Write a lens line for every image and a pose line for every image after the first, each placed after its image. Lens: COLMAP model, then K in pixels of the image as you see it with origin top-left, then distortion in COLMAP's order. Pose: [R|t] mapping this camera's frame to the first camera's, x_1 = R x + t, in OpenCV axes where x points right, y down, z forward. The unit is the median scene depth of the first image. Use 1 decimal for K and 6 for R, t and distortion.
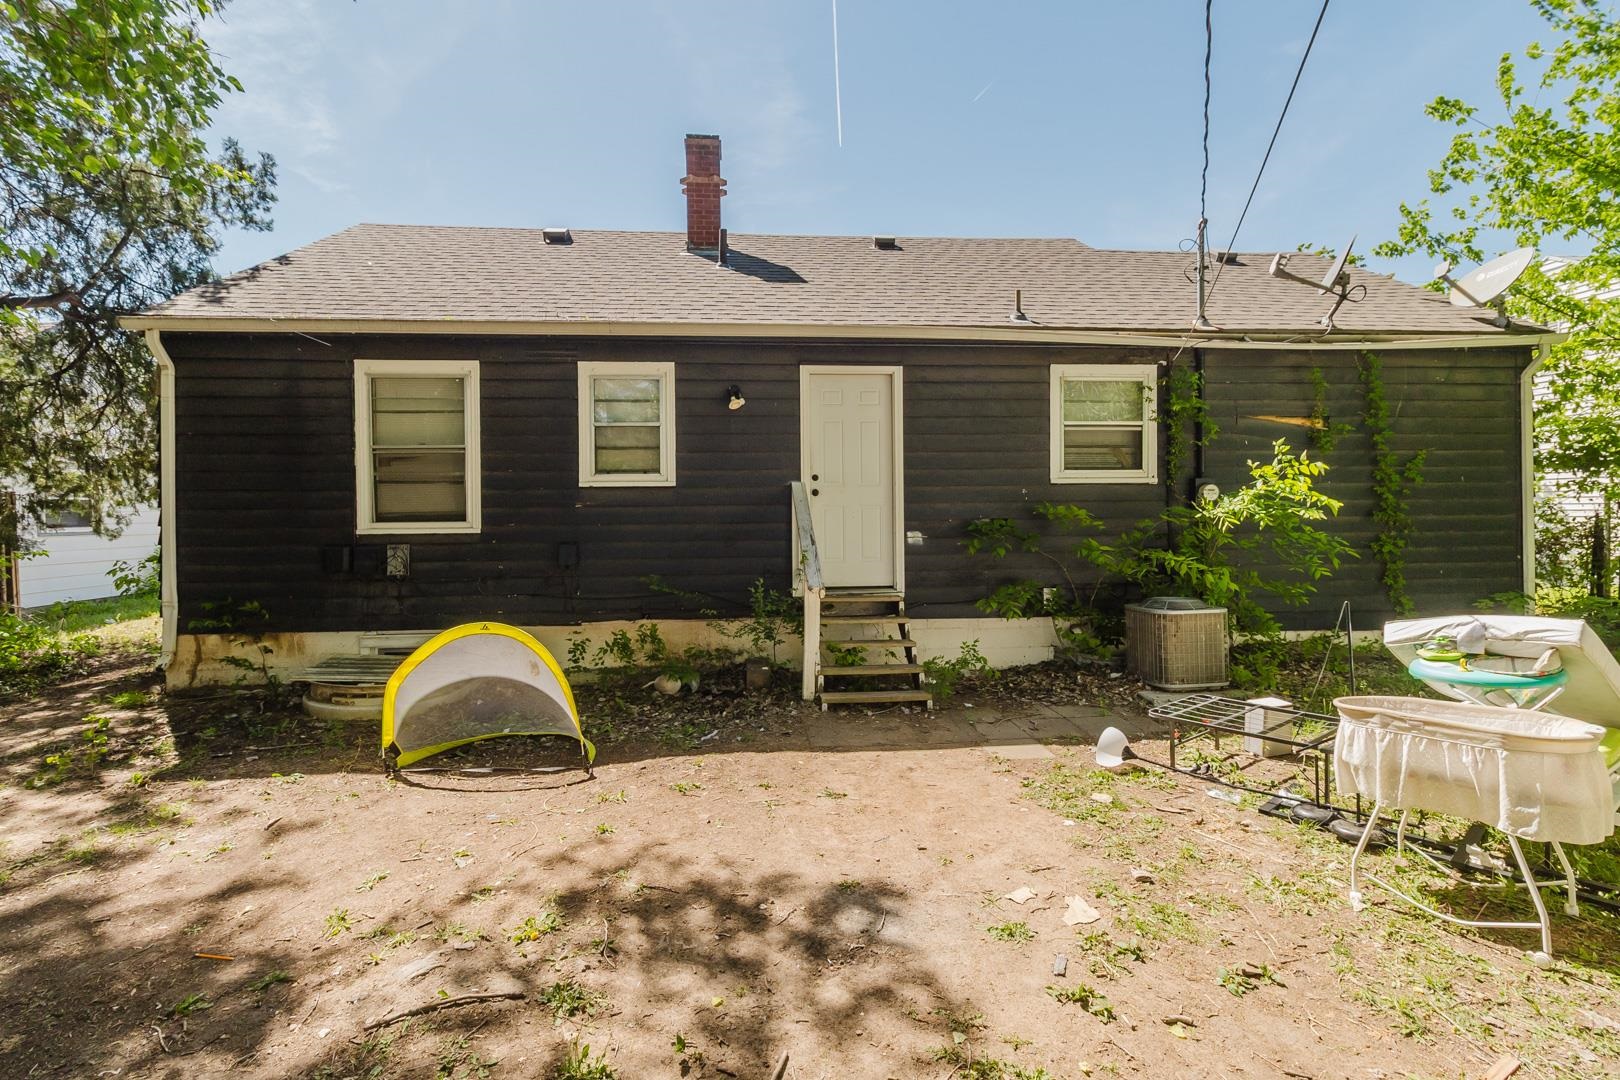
lens RADIAL K [[749.6, 0, 803.9], [0, 749.6, 525.4], [0, 0, 1]] dist [0.002384, 0.000247]
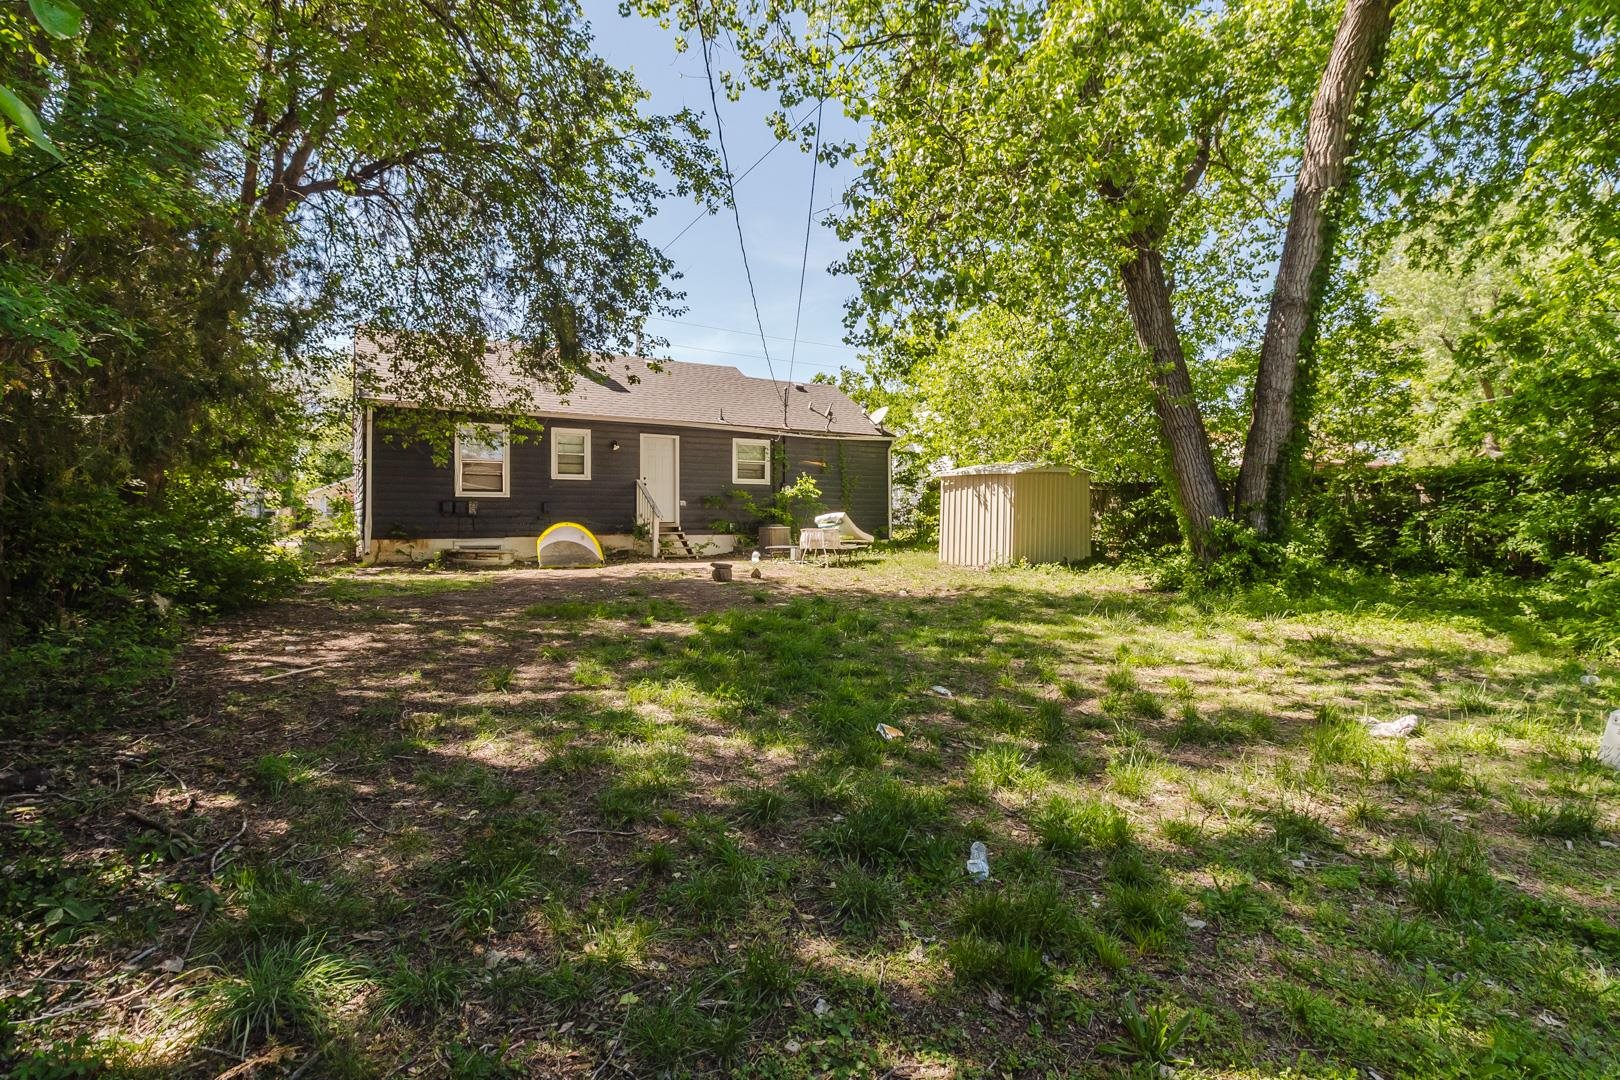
lens RADIAL K [[749.6, 0, 803.9], [0, 749.6, 525.4], [0, 0, 1]] dist [0.002384, 0.000247]
pose [[0.891872, 0.004650, 0.452264, -0.660493], [-0.004298, 0.999989, -0.001807, 0.098089], [-0.452268, -0.000332, 0.891882, -1.511249]]
